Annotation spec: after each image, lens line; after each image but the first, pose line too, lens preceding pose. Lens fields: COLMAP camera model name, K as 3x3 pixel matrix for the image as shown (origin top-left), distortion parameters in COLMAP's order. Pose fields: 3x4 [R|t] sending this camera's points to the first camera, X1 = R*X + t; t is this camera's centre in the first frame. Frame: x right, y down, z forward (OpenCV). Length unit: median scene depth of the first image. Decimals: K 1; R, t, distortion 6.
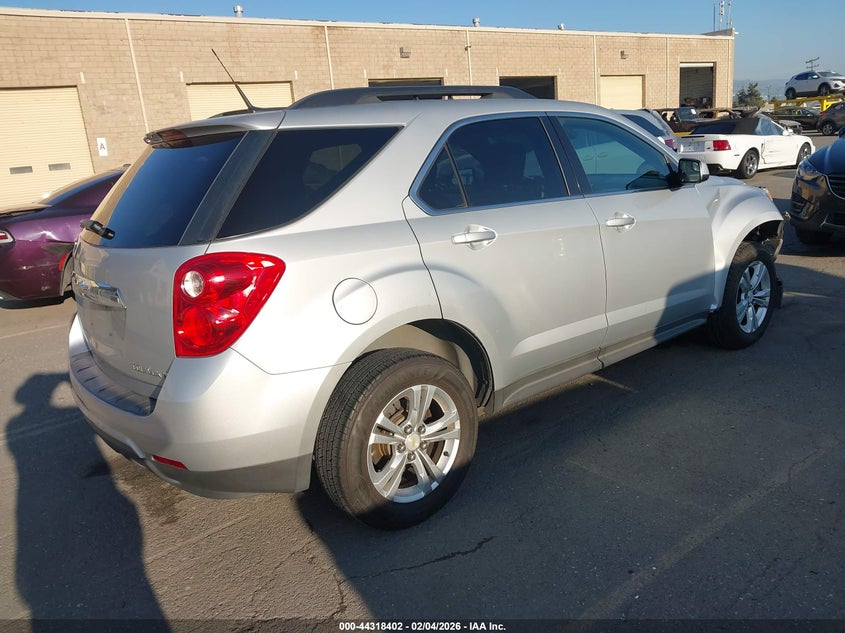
lens RADIAL K [[676.6, 0, 422.5], [0, 676.6, 316.5], [0, 0, 1]] dist [0.008090, -0.000986]
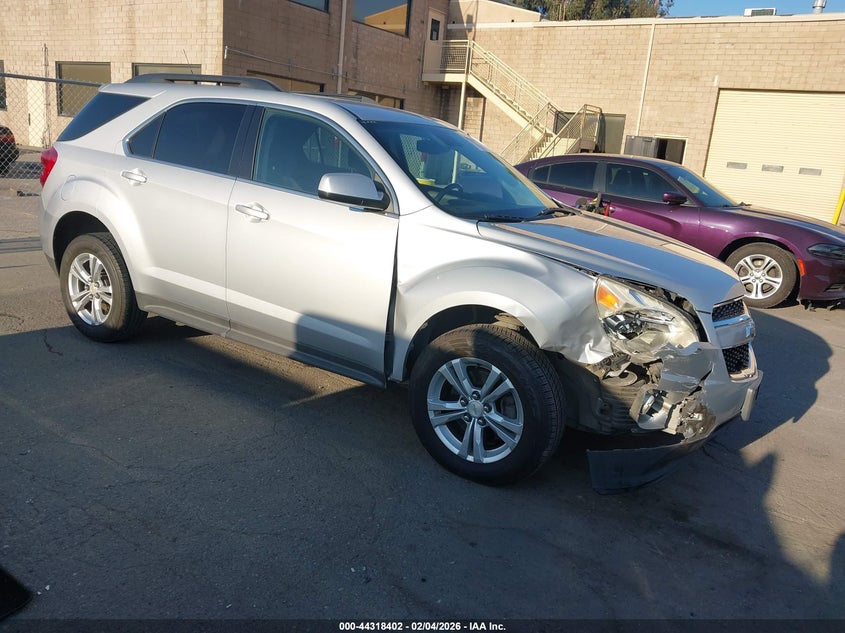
lens RADIAL K [[676.6, 0, 422.5], [0, 676.6, 316.5], [0, 0, 1]] dist [0.008090, -0.000986]
pose [[0.290795, 0.342183, -0.893504, 1.361339], [-0.349757, 0.907245, 0.233616, -0.330804], [0.890566, 0.244575, 0.383504, 0.881765]]
